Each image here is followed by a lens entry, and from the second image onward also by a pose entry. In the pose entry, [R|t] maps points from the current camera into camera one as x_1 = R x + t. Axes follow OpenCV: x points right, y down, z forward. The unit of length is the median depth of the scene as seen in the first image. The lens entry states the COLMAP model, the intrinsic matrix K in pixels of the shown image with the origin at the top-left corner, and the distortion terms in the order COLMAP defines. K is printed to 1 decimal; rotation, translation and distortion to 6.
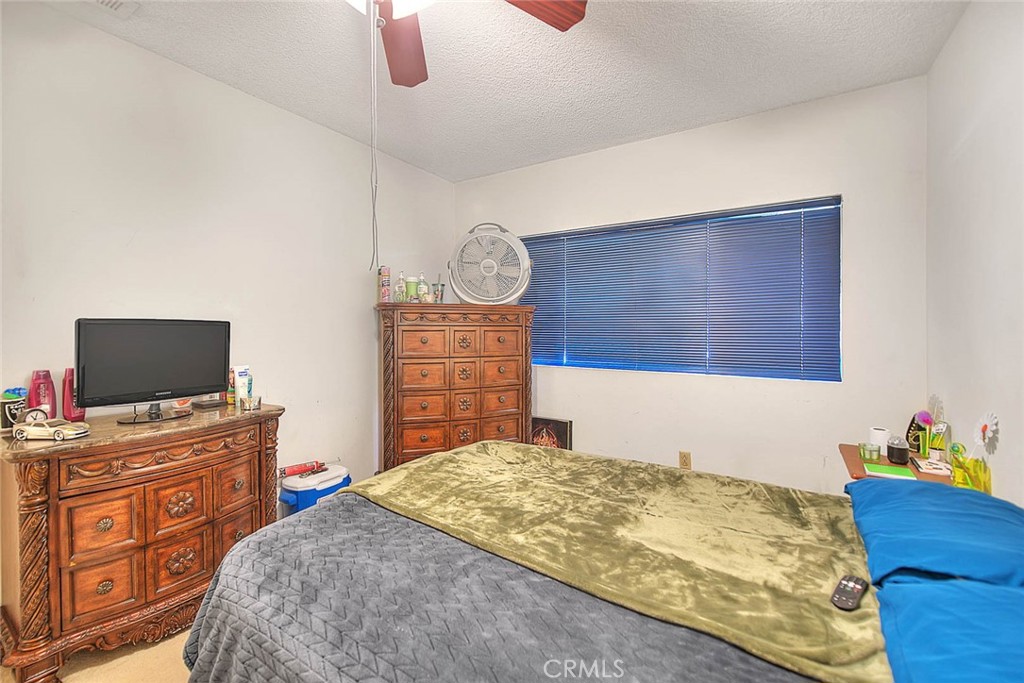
lens RADIAL K [[426.3, 0, 512.0], [0, 426.3, 341.5], [0, 0, 1]] dist [-0.010204, 0.000023]
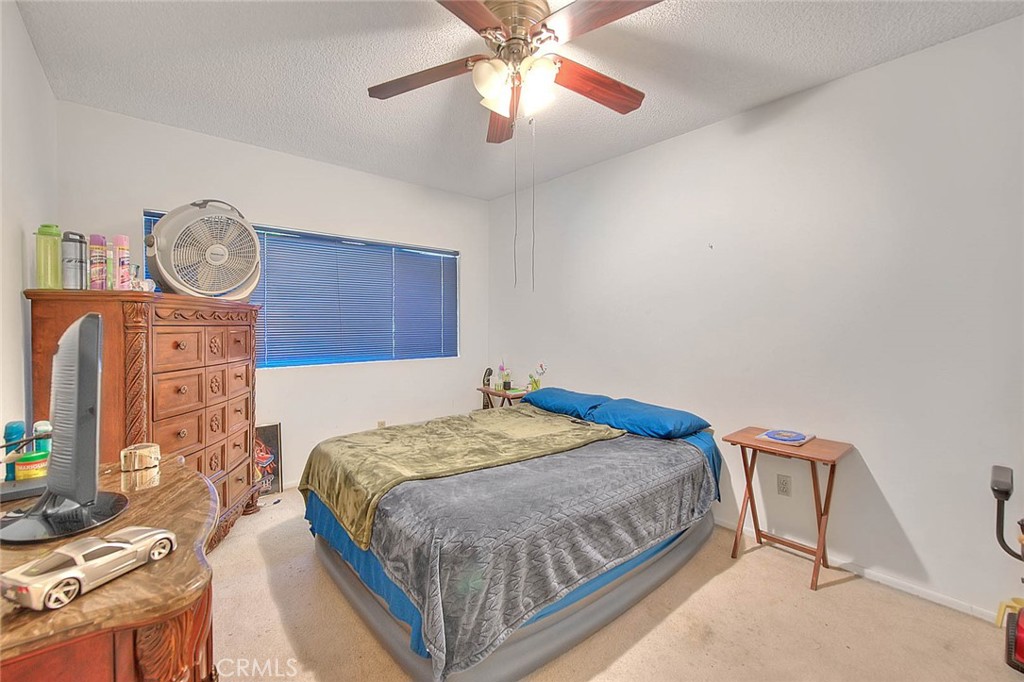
lens RADIAL K [[426.3, 0, 512.0], [0, 426.3, 341.0], [0, 0, 1]] dist [-0.010204, 0.000023]
pose [[0.278981, -0.039675, 0.959477, -0.889614], [0.029033, 0.999038, 0.032869, -0.021384], [-0.959858, 0.018687, 0.279865, 0.286240]]
